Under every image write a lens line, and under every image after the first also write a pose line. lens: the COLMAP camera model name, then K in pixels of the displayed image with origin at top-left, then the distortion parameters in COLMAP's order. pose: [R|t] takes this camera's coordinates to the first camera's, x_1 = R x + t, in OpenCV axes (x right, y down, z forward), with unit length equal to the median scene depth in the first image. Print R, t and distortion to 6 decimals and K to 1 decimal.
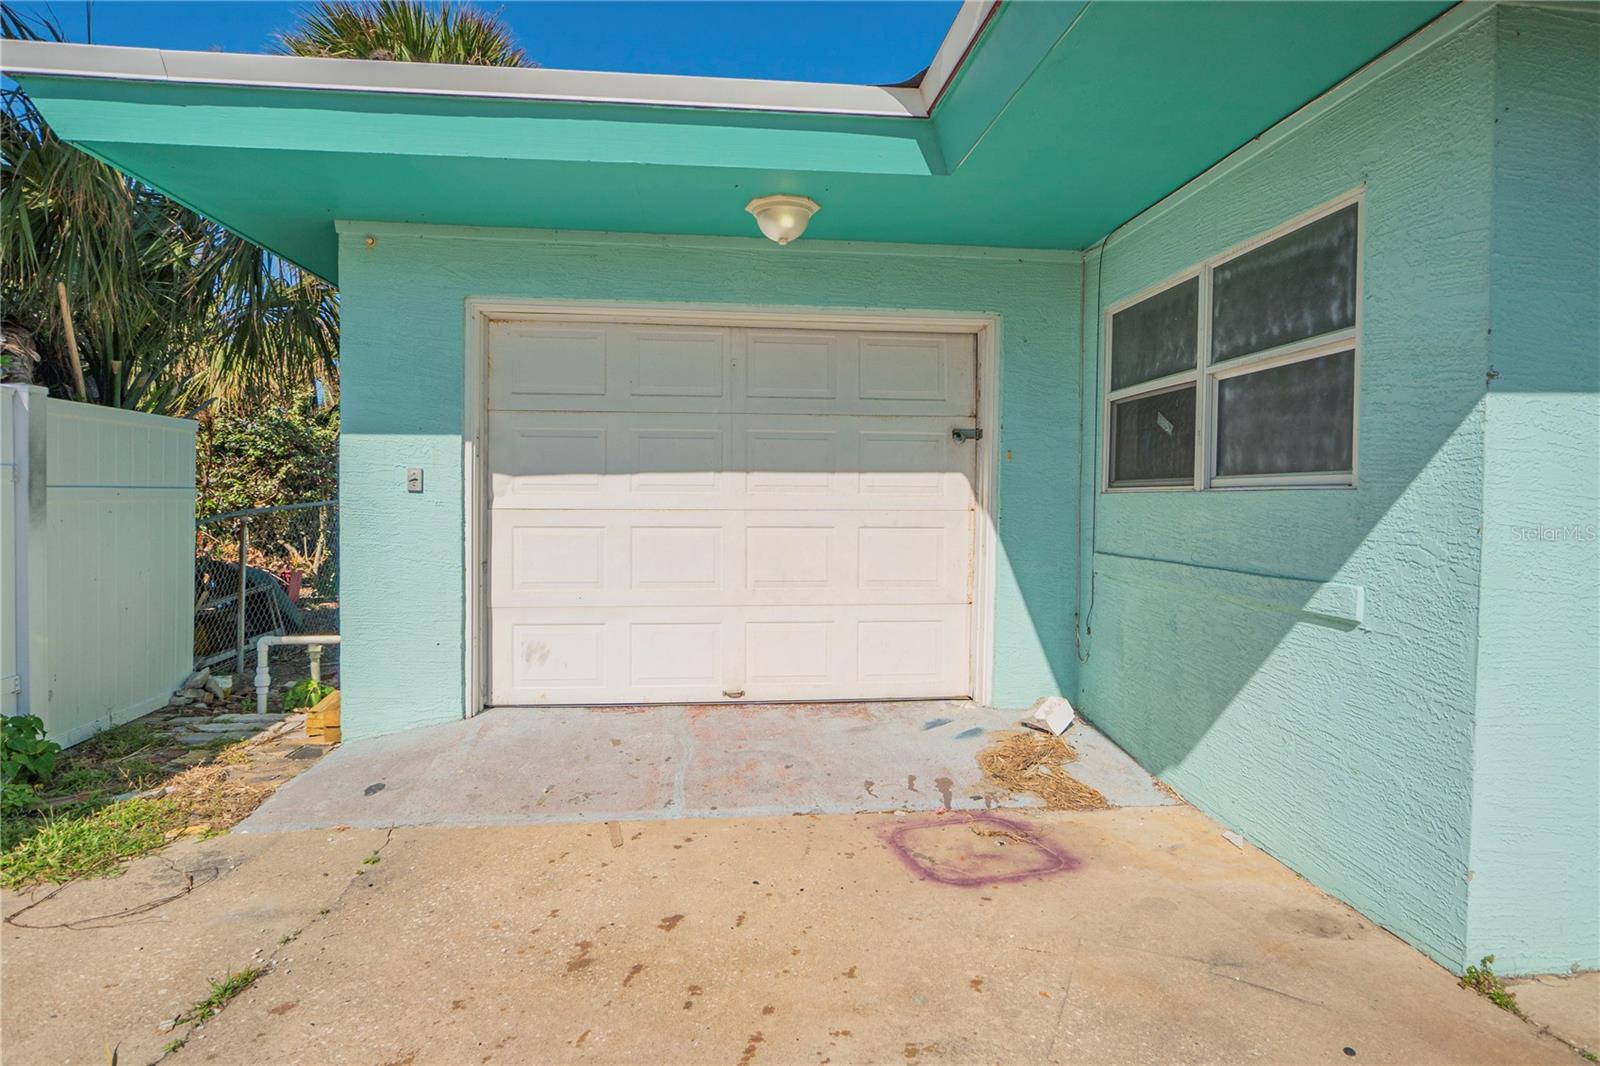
lens RADIAL K [[875.2, 0, 865.0], [0, 875.2, 518.5], [0, 0, 1]] dist [-0.006371, 0.001048]
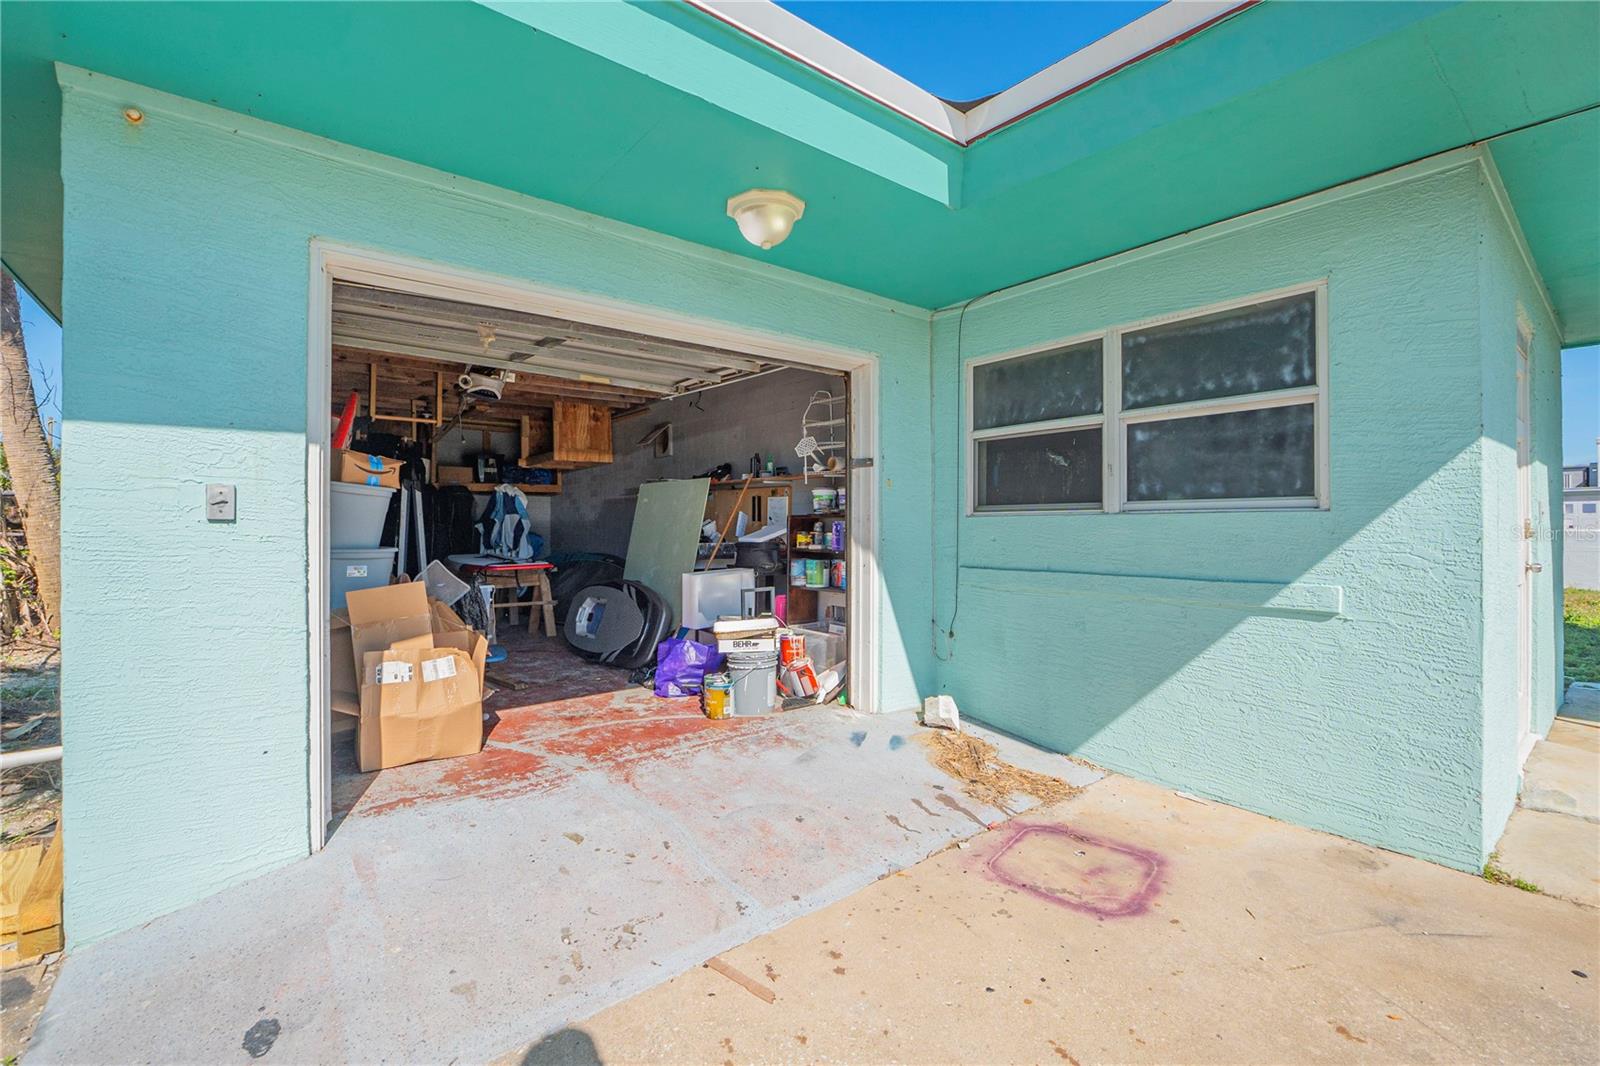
lens RADIAL K [[665.8, 0, 817.0], [0, 665.8, 522.3], [0, 0, 1]] dist [-0.012099, 0.000497]
pose [[0.857841, -0.010976, 0.513798, -0.468897], [0.022996, 0.999590, -0.017039, -0.013470], [-0.513401, 0.026432, 0.857742, 0.434641]]
